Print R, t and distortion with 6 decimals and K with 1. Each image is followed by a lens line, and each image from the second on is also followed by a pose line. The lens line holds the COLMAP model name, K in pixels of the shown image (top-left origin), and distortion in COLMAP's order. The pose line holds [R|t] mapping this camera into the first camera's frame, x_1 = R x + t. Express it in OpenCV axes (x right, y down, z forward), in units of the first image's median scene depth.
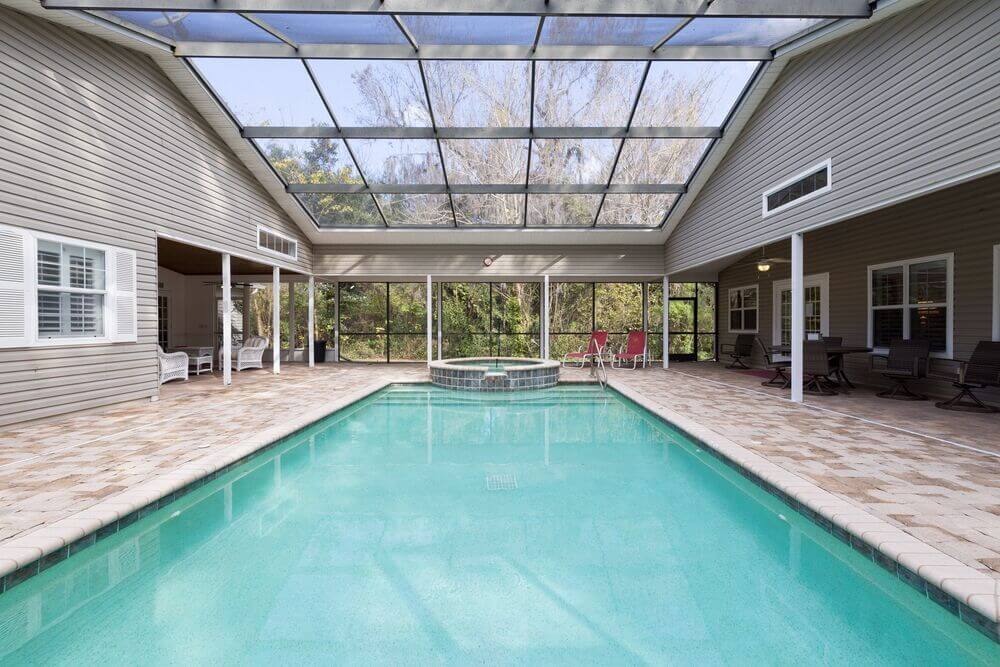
lens RADIAL K [[437.8, 0, 499.4], [0, 437.8, 330.3], [0, 0, 1]] dist [0.002545, 0.000247]
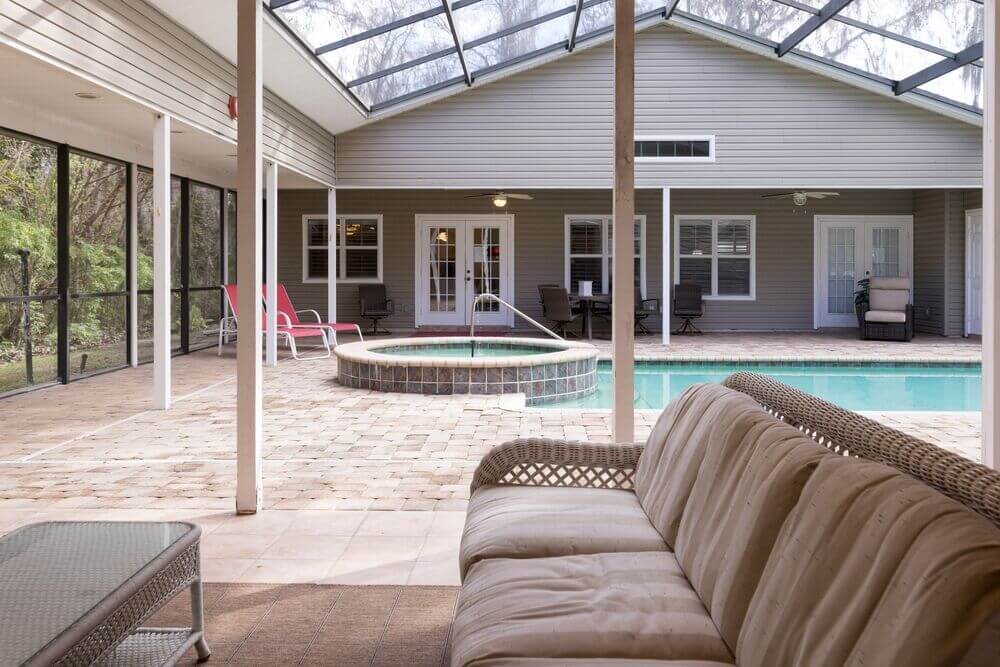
lens RADIAL K [[850.4, 0, 527.6], [0, 850.4, 268.4], [0, 0, 1]] dist [-0.000719, 0.006688]
pose [[0.000687, 0.002699, 0.999996, -1.137162], [0.006467, 0.999975, -0.002704, -0.016248], [-0.999979, 0.006469, 0.000670, 1.085084]]
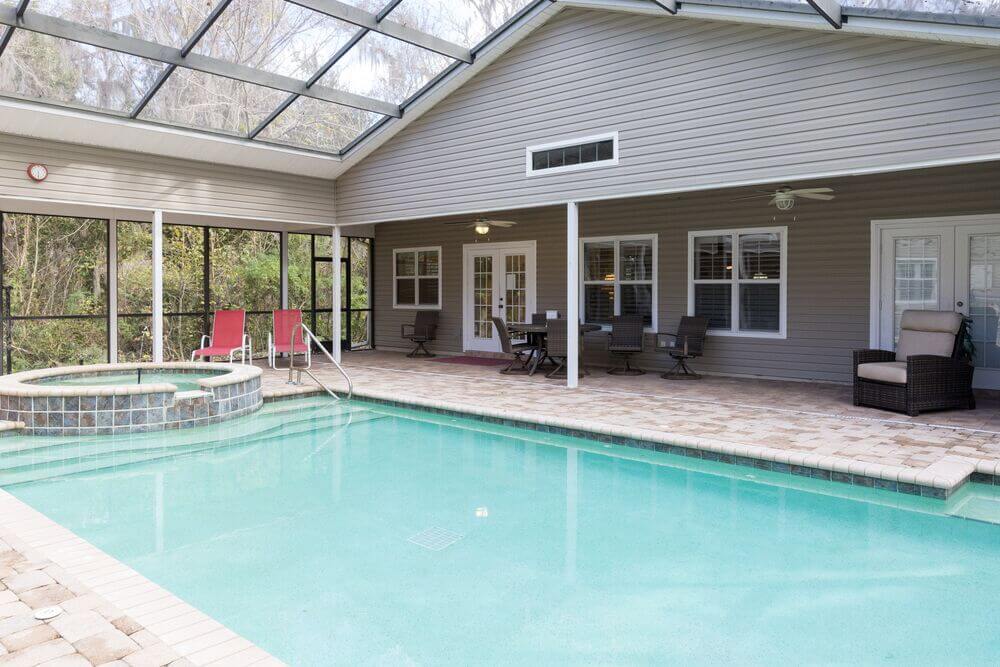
lens RADIAL K [[733.0, 0, 506.6], [0, 733.0, 301.9], [0, 0, 1]] dist [0.026466, -0.007311]
pose [[0.650671, -0.009108, 0.759305, -0.457065], [0.005982, 0.999959, 0.006868, -0.020836], [-0.759336, 0.000073, 0.650698, 0.094417]]
